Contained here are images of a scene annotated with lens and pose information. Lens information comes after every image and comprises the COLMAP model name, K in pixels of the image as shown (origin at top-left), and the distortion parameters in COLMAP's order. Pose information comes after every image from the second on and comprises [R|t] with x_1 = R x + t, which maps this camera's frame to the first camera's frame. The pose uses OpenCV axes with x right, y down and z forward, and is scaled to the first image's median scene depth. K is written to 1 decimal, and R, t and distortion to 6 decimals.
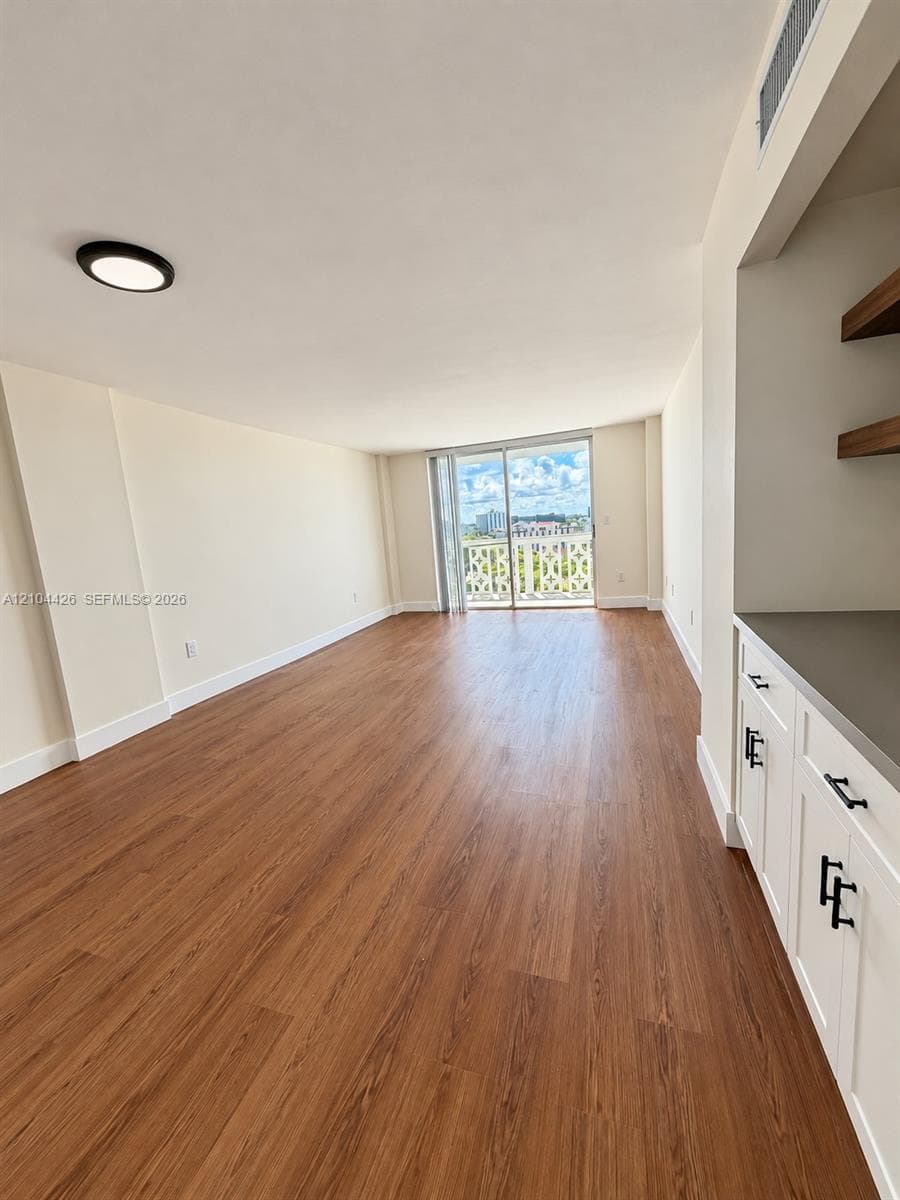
lens RADIAL K [[481.4, 0, 450.0], [0, 481.4, 600.0], [0, 0, 1]] dist [-0.010803, 0.000018]
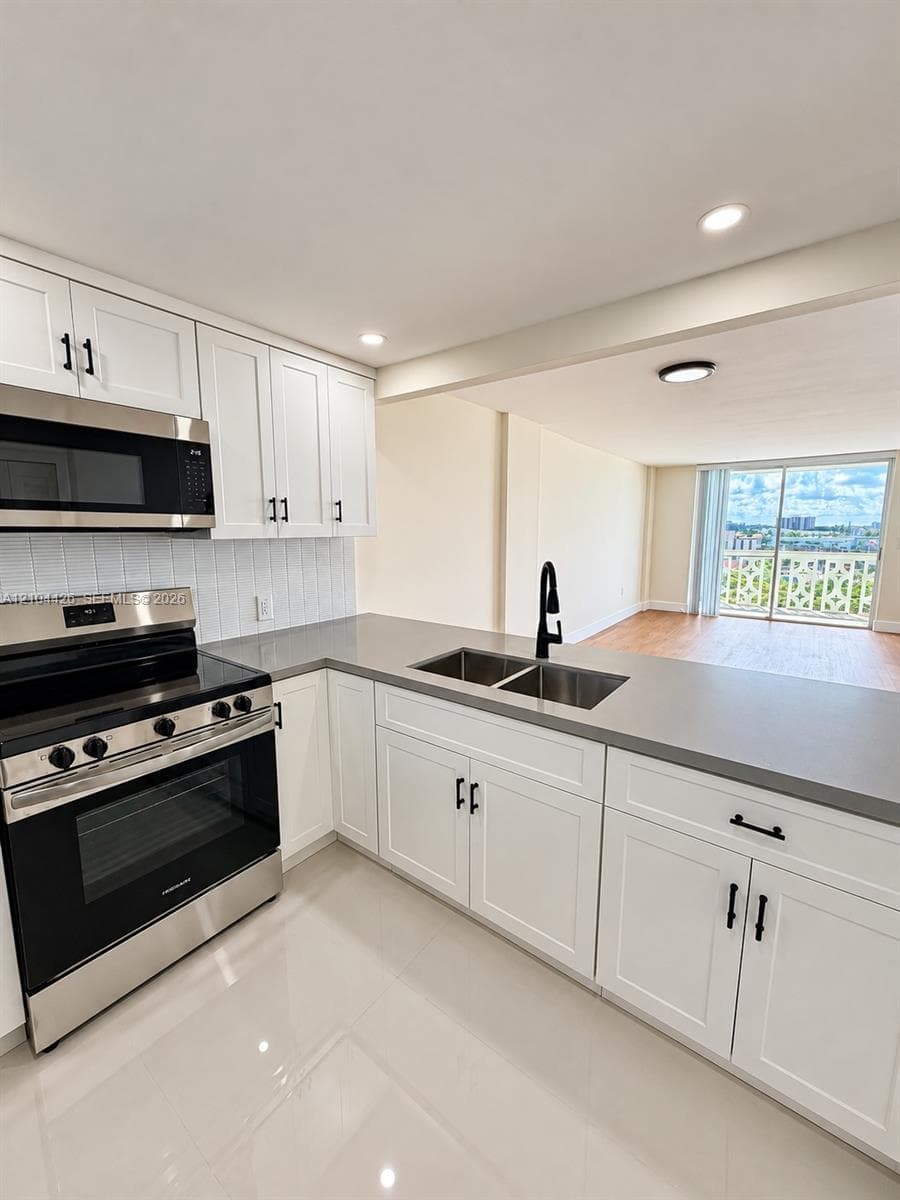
lens RADIAL K [[488.5, 0, 443.9], [0, 488.5, 597.2], [0, 0, 1]] dist [0.000087, 0.000033]
pose [[0.945364, 0.121860, -0.302384, -0.226984], [-0.120924, 0.992420, 0.021892, 0.032799], [0.302760, 0.015869, 0.952935, -0.221999]]
